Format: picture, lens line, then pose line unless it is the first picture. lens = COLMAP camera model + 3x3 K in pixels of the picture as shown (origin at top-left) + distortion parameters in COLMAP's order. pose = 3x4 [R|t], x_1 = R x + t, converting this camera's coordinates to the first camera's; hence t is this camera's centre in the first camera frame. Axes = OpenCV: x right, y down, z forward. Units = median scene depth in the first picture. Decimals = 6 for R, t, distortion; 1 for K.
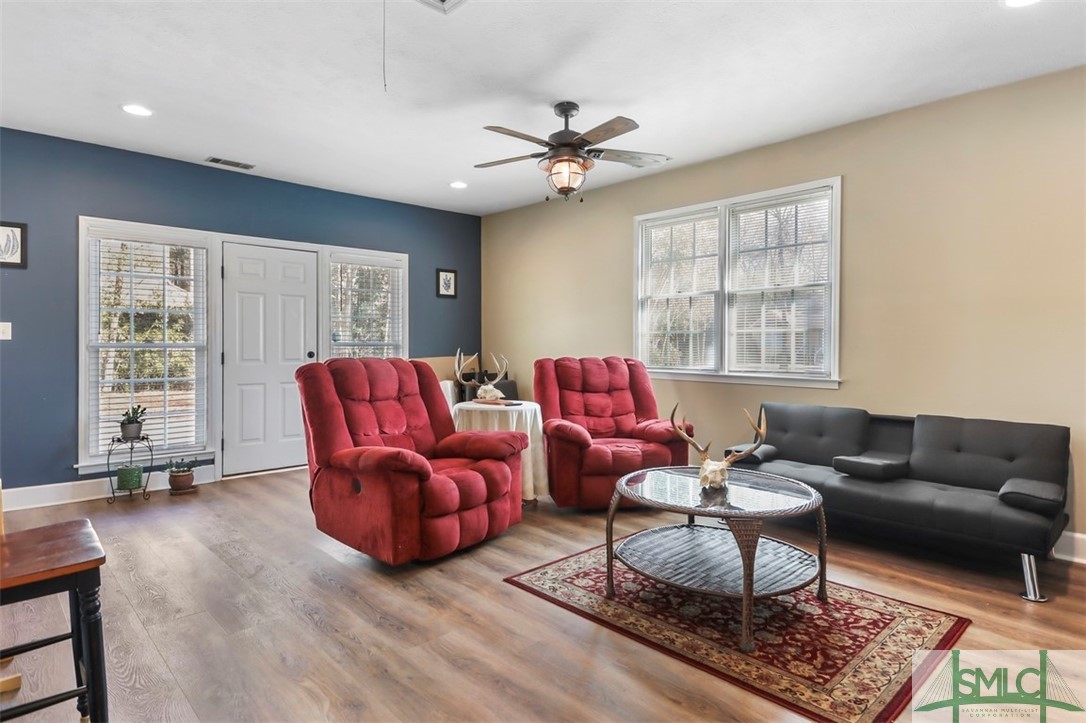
lens RADIAL K [[594.3, 0, 548.9], [0, 594.3, 347.9], [0, 0, 1]] dist [0.003536, 0.000963]
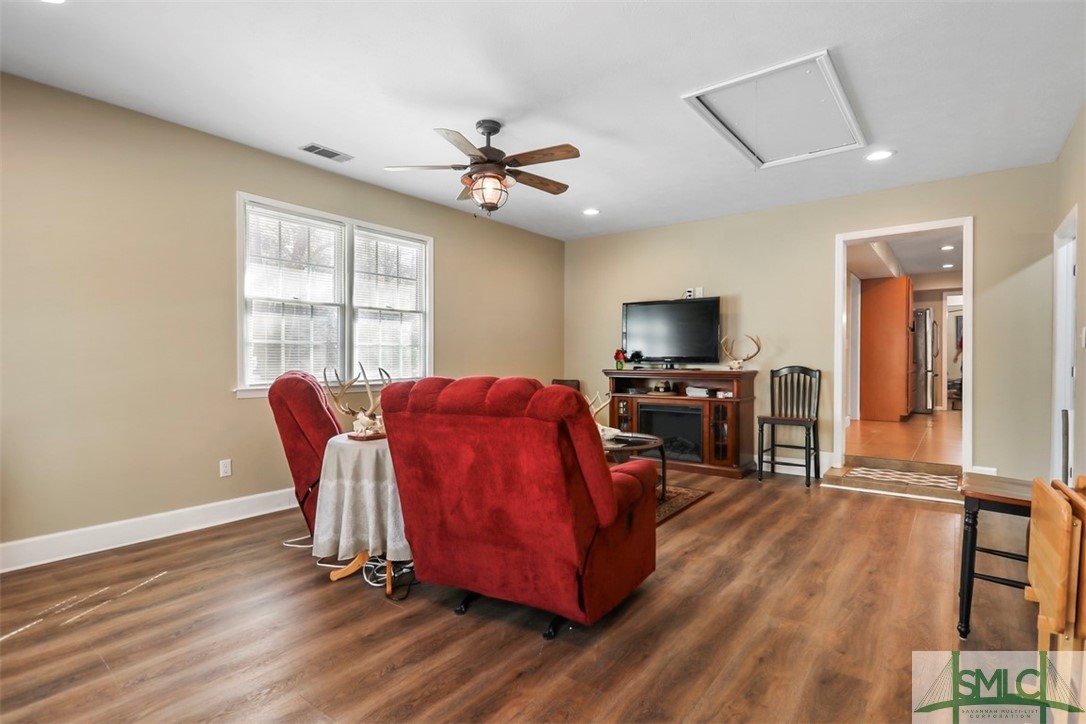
lens RADIAL K [[528.5, 0, 547.7], [0, 528.5, 364.1], [0, 0, 1]] dist [0.016717, -0.009829]
pose [[-0.154570, -0.014168, 0.987880, -1.319973], [0.006938, 0.999857, 0.015425, -0.007495], [-0.987958, 0.009238, -0.154449, 1.536628]]
